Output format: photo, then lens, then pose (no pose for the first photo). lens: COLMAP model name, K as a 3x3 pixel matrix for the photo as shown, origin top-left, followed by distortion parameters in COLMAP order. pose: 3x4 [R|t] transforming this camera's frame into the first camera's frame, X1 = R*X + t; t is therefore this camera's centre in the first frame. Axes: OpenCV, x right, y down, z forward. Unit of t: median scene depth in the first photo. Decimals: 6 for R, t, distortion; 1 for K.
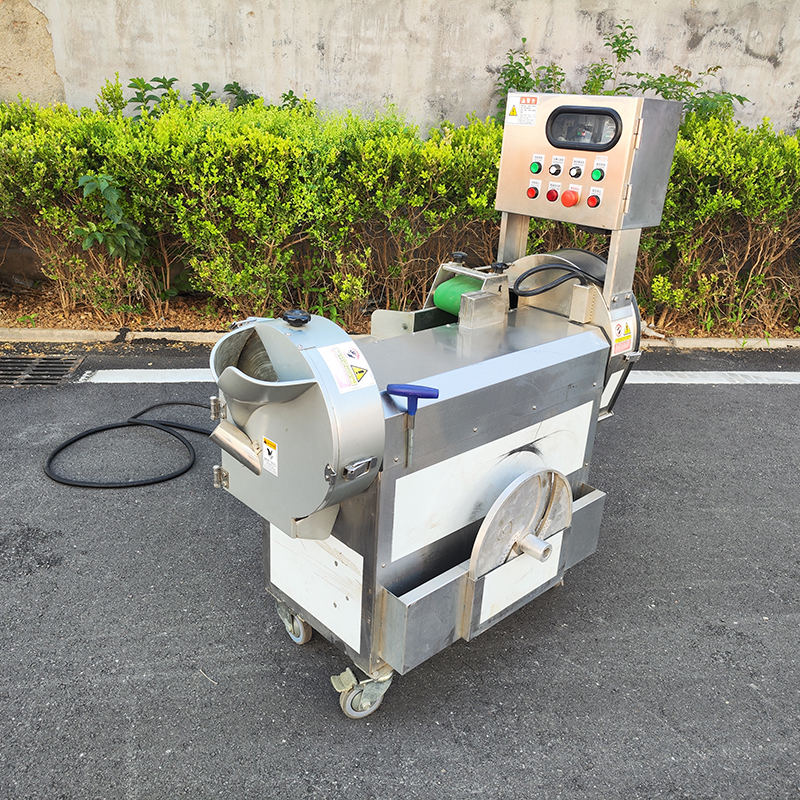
lens RADIAL K [[773.8, 0, 400.0], [0, 773.8, 400.0], [0, 0, 1]] dist [0.050112, -0.021046]
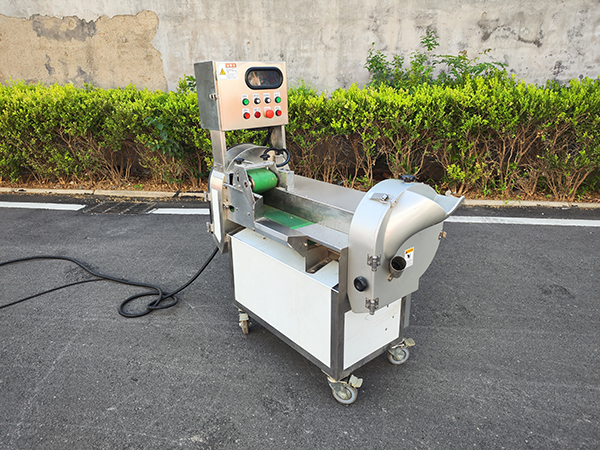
lens RADIAL K [[434.4, 0, 300.0], [0, 434.4, 225.0], [0, 0, 1]] dist [0.040919, -0.009657]
pose [[0.964770, 0.023495, -0.262044, 0.285990], [-0.041296, 0.997182, -0.062634, 0.062510], [0.259834, 0.071249, 0.963021, -0.054917]]
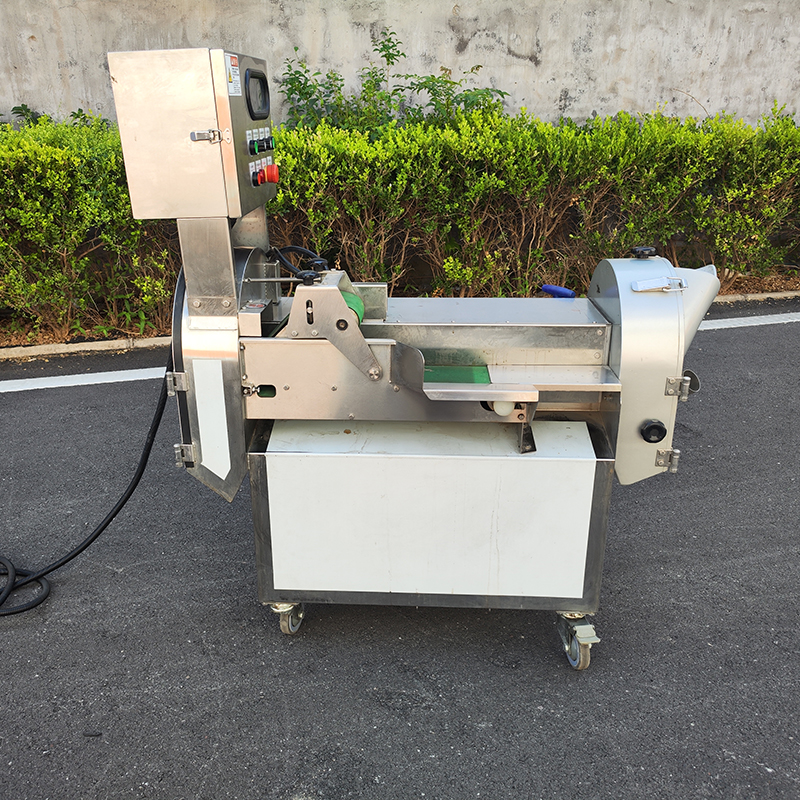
lens RADIAL K [[770.7, 0, 381.4], [0, 770.7, 398.3], [0, 0, 1]] dist [0.053390, -0.032755]
pose [[0.987465, -0.106581, 0.116420, 0.101546], [0.110847, 0.993360, -0.030787, 0.064224], [-0.112366, 0.043306, 0.992723, -0.054478]]
